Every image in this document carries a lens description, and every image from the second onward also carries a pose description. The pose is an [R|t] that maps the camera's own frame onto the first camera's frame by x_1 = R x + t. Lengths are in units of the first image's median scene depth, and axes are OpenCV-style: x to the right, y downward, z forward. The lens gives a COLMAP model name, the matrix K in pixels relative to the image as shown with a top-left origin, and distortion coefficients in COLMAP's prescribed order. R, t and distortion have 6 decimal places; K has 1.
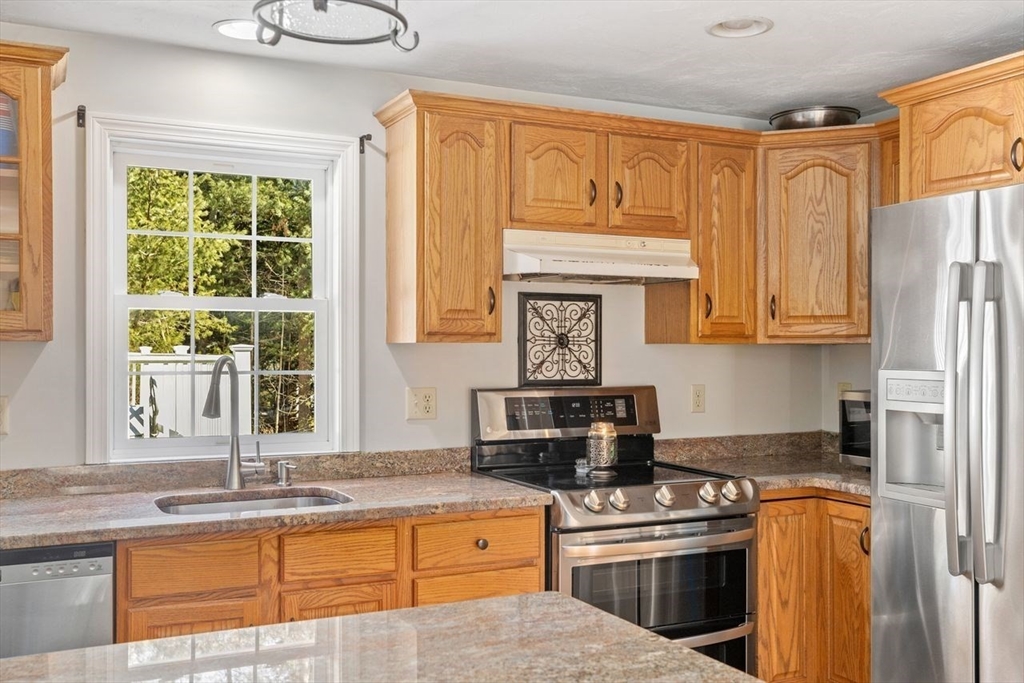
lens RADIAL K [[989.7, 0, 504.7], [0, 989.7, 355.1], [0, 0, 1]] dist [0.009149, 0.000000]
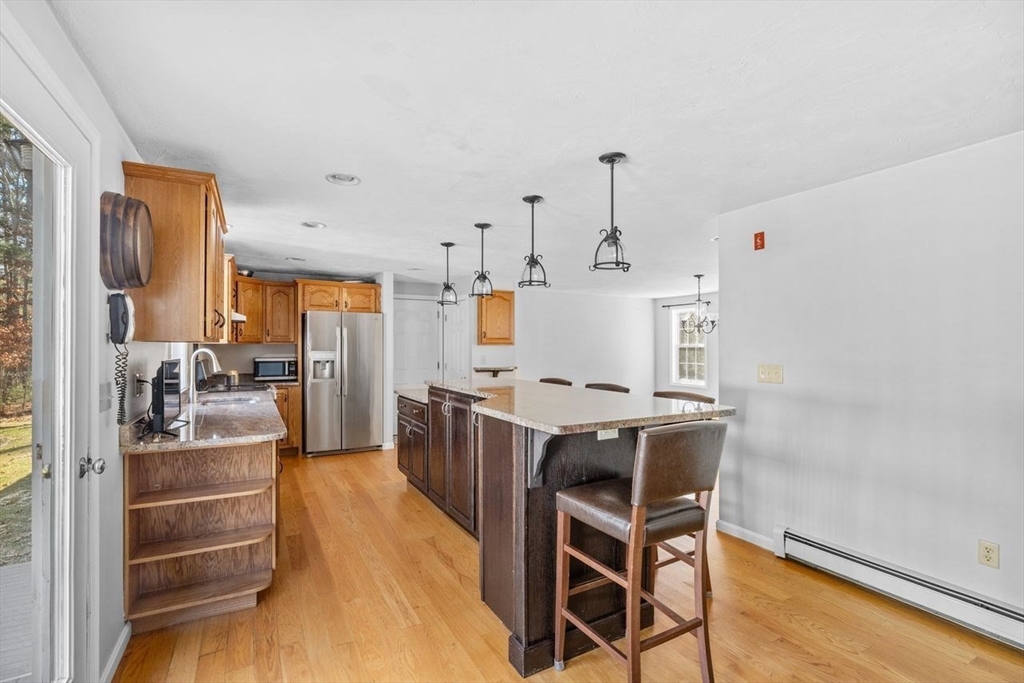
lens RADIAL K [[462.1, 0, 508.7], [0, 462.1, 343.9], [0, 0, 1]] dist [-0.010914, 0.004963]
pose [[-0.060214, 0.002667, 0.998182, -1.340203], [0.004902, 0.999985, -0.002376, -0.004604], [-0.998173, 0.004750, -0.060226, 0.267471]]
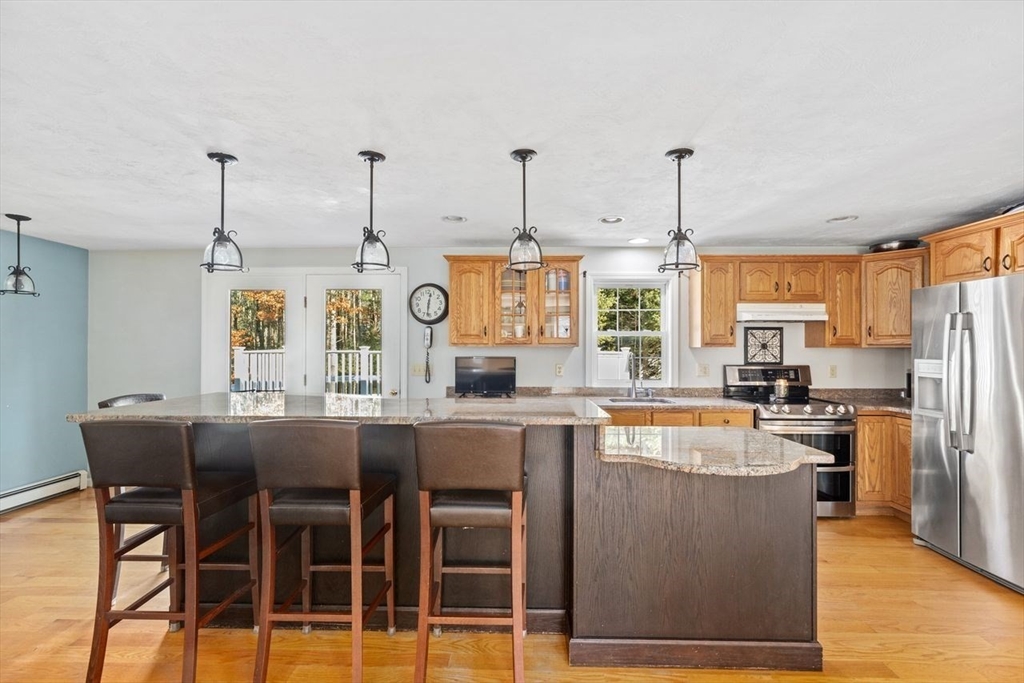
lens RADIAL K [[462.1, 0, 512.1], [0, 462.1, 346.5], [0, 0, 1]] dist [-0.010914, 0.004963]
pose [[0.889183, 0.000399, -0.457552, 0.027298], [-0.005510, 0.999936, -0.009838, 0.000946], [0.457519, 0.011269, 0.889129, -0.337107]]
